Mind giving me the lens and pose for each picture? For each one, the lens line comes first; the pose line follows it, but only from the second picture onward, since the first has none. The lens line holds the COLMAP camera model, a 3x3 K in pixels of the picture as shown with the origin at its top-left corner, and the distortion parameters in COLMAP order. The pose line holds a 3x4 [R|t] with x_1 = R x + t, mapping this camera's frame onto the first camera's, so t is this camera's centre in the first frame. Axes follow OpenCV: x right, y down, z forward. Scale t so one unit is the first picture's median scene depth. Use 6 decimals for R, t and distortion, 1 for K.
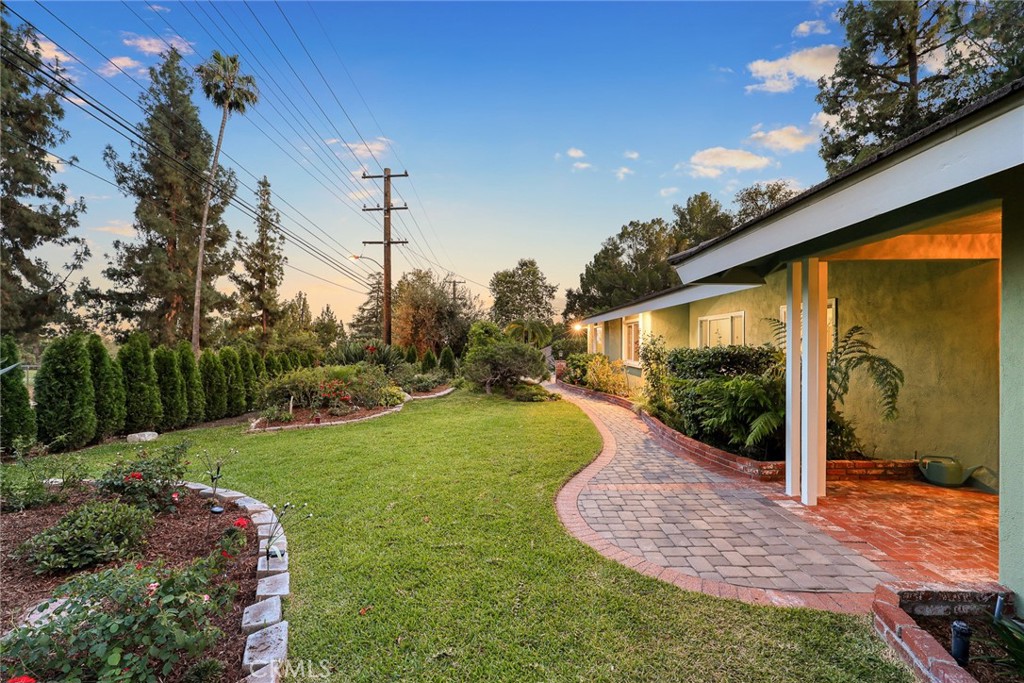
lens RADIAL K [[415.1, 0, 510.7], [0, 415.1, 346.0], [0, 0, 1]] dist [0.001110, 0.000156]
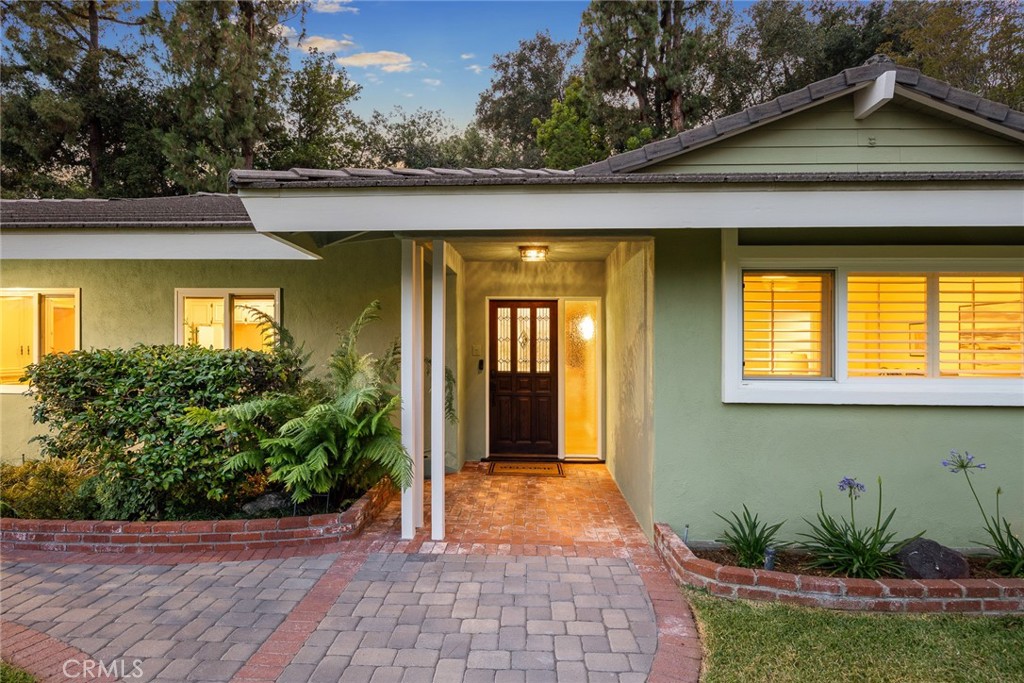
lens RADIAL K [[509.0, 0, 511.3], [0, 509.0, 347.3], [0, 0, 1]] dist [-0.013248, 0.000318]
pose [[0.026991, 0.011296, 0.999572, -0.229957], [-0.001053, 0.999936, -0.011272, 0.017456], [-0.999635, -0.000749, 0.027001, 0.708637]]
